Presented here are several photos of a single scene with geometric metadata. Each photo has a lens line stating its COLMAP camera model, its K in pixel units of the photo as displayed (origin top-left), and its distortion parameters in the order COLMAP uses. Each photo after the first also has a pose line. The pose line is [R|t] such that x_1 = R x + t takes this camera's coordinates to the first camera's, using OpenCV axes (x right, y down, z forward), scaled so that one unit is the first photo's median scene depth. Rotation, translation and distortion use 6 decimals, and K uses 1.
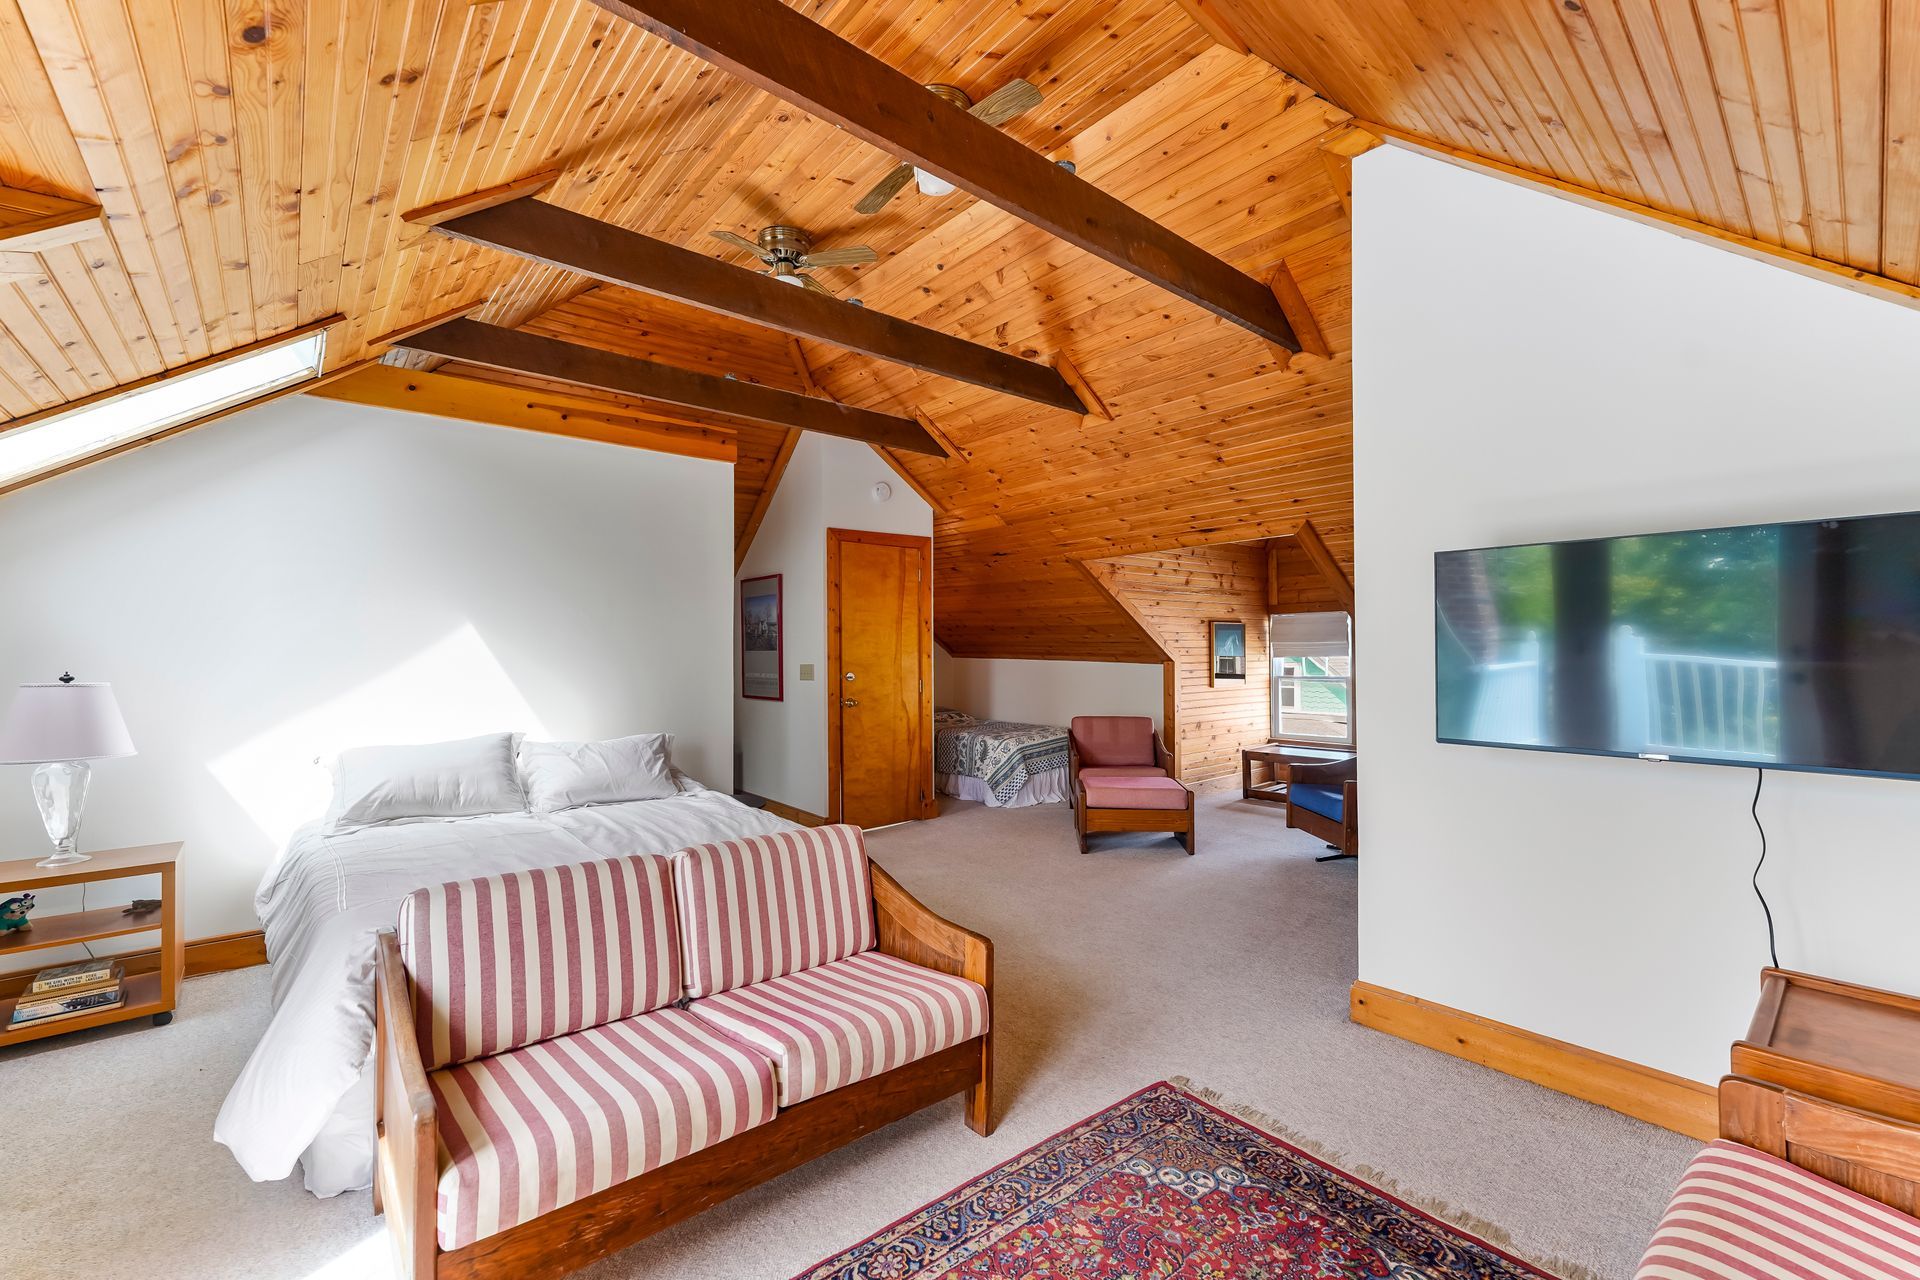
lens RADIAL K [[793.7, 0, 948.1], [0, 793.7, 654.3], [0, 0, 1]] dist [0.003442, 0.001159]
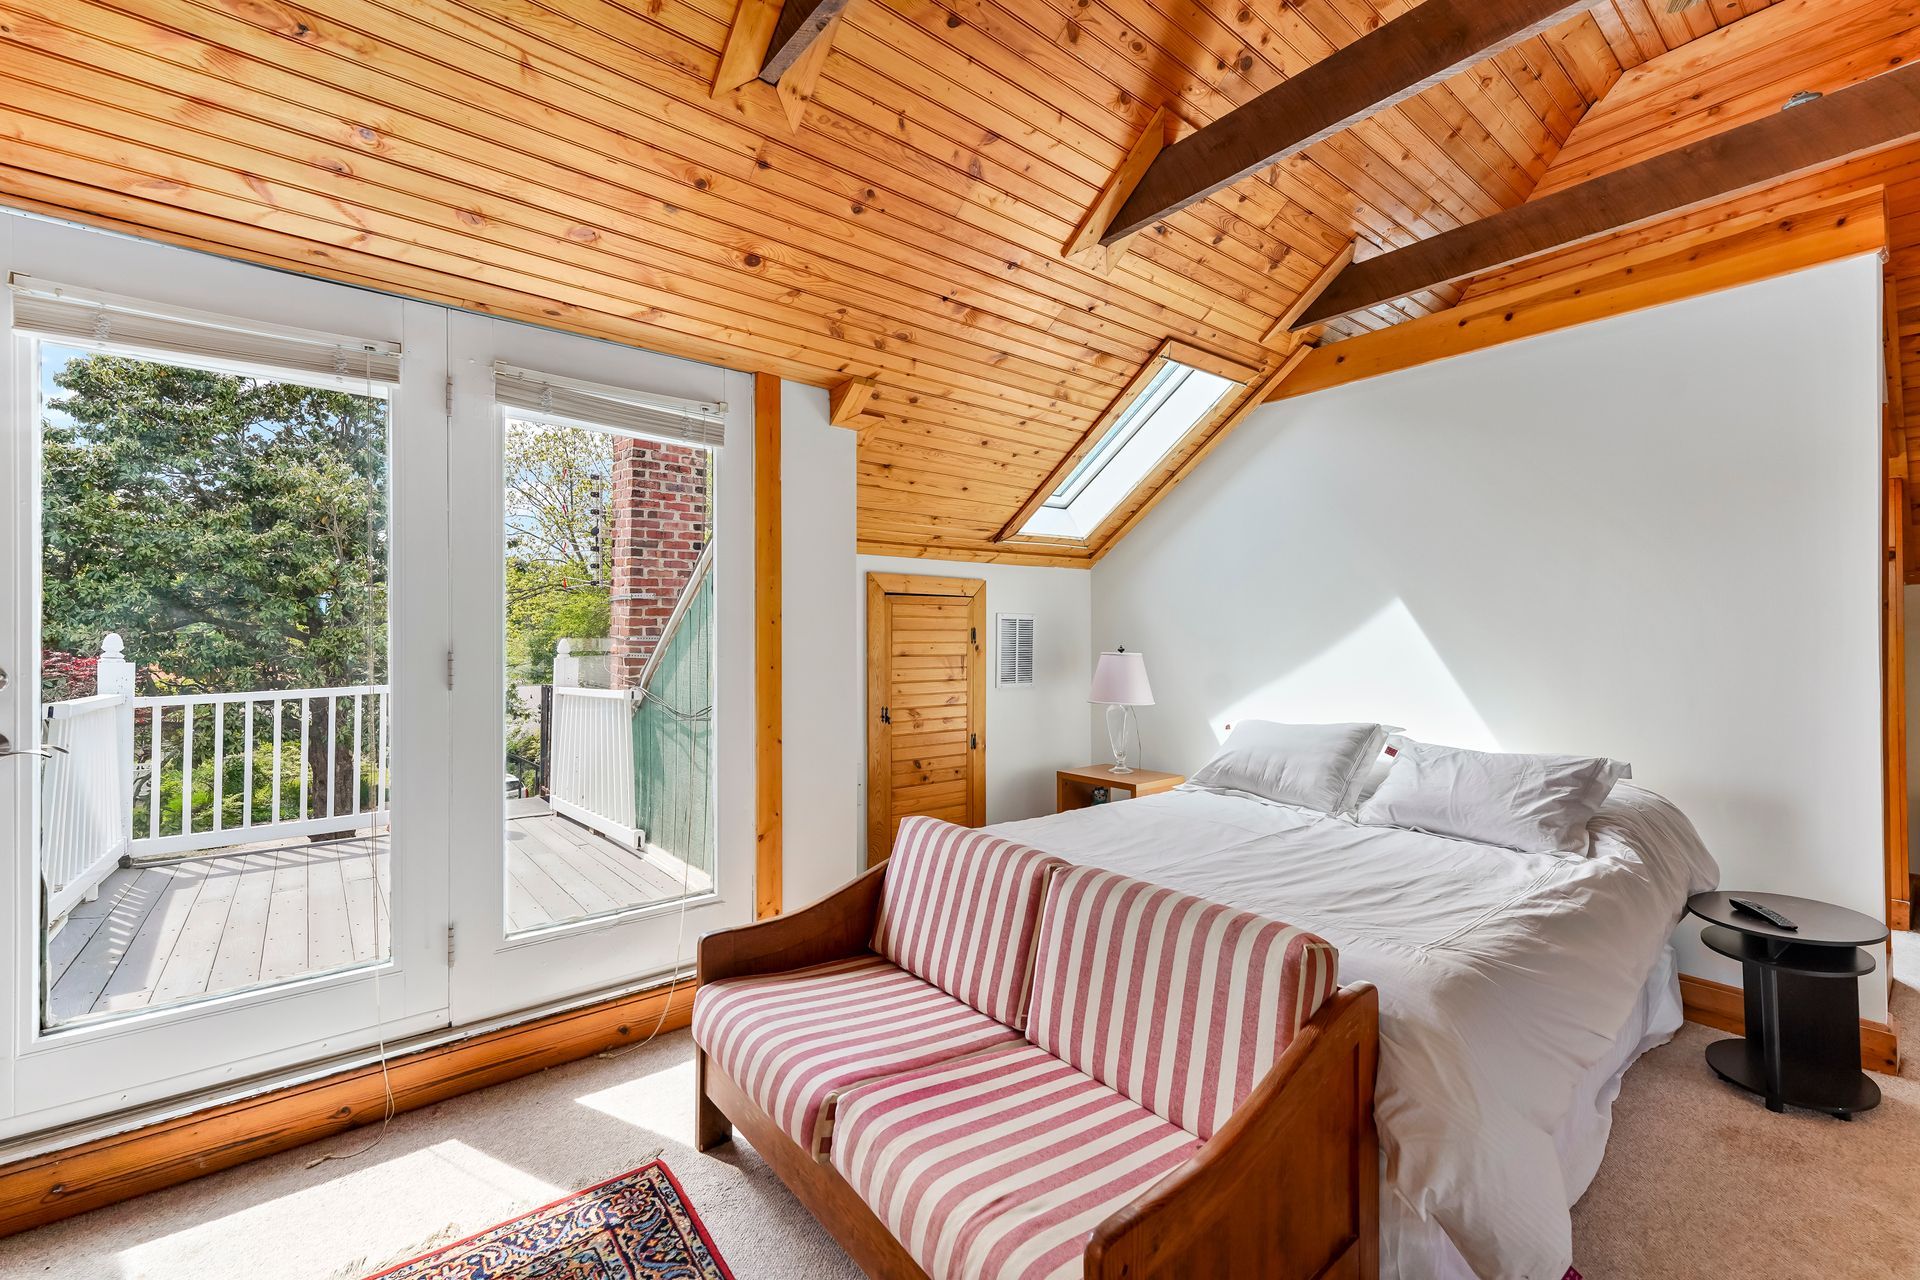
lens RADIAL K [[793.7, 0, 965.1], [0, 793.7, 631.7], [0, 0, 1]] dist [0.003442, 0.001159]
pose [[-0.003832, -0.008045, -0.999960, 0.182165], [-0.002255, 0.999965, -0.008036, 0.004135], [0.999990, 0.002224, -0.003850, 0.332778]]
